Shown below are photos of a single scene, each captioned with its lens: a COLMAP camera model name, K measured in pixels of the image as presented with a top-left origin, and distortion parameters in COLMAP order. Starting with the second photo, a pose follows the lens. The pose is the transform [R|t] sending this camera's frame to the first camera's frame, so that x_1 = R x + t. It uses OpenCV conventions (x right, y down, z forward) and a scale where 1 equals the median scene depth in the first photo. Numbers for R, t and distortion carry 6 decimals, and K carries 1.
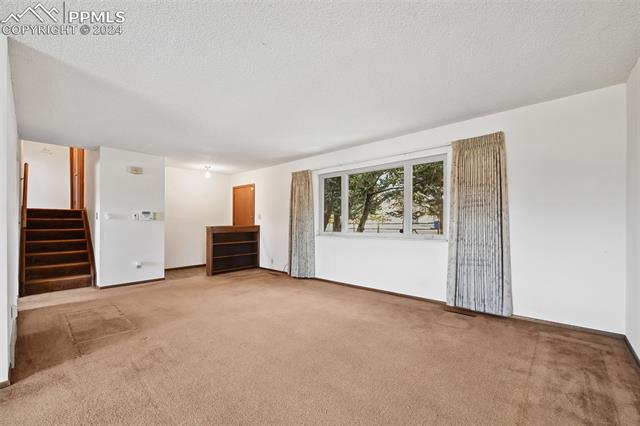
lens RADIAL K [[264.9, 0, 321.9], [0, 264.9, 221.6], [0, 0, 1]] dist [0.000705, -0.000346]
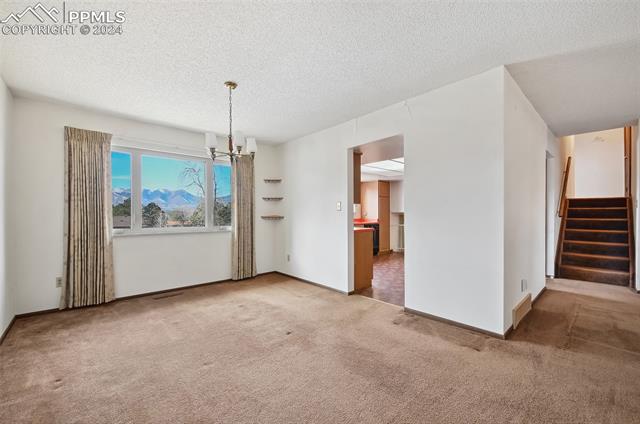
lens RADIAL K [[264.9, 0, 321.9], [0, 264.9, 220.6], [0, 0, 1]] dist [0.000705, -0.000346]
pose [[-0.091494, 0.035283, -0.995180, 0.089393], [0.002210, 0.999377, 0.035229, -0.001761], [0.995803, 0.001024, -0.091514, 0.137508]]
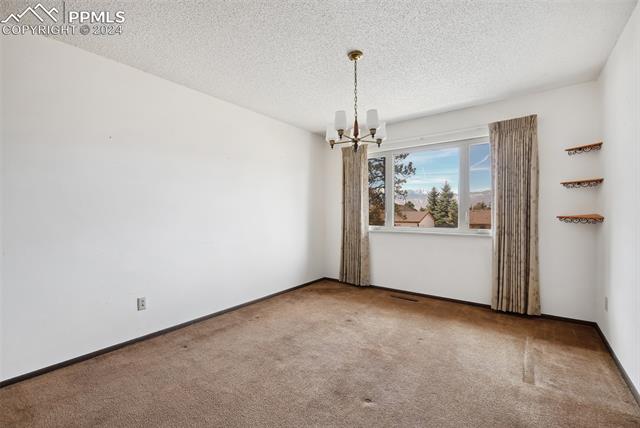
lens RADIAL K [[273.1, 0, 320.0], [0, 273.1, 214.0], [0, 0, 1]] dist [0.000019, -0.000079]
pose [[-0.995236, 0.013124, -0.096608, -0.537530], [0.012719, 0.999908, 0.004811, 0.006143], [0.096662, 0.003560, -0.995311, 0.462252]]
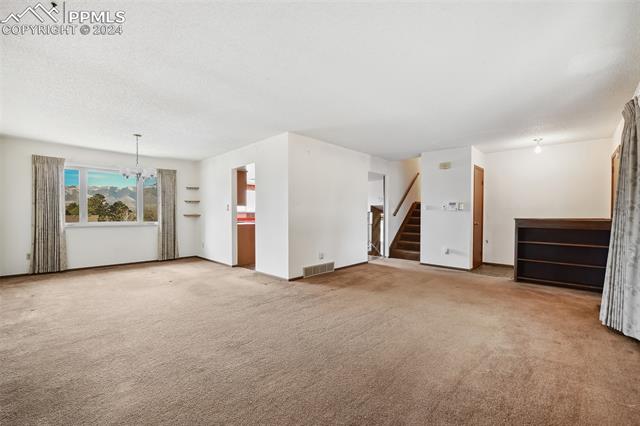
lens RADIAL K [[273.5, 0, 320.6], [0, 273.5, 222.3], [0, 0, 1]] dist [-0.003225, -0.000699]
pose [[-0.029695, 0.040252, -0.998748, 0.693038], [-0.003080, 0.999180, 0.040361, -0.002742], [0.999554, 0.004274, -0.029547, 0.777802]]
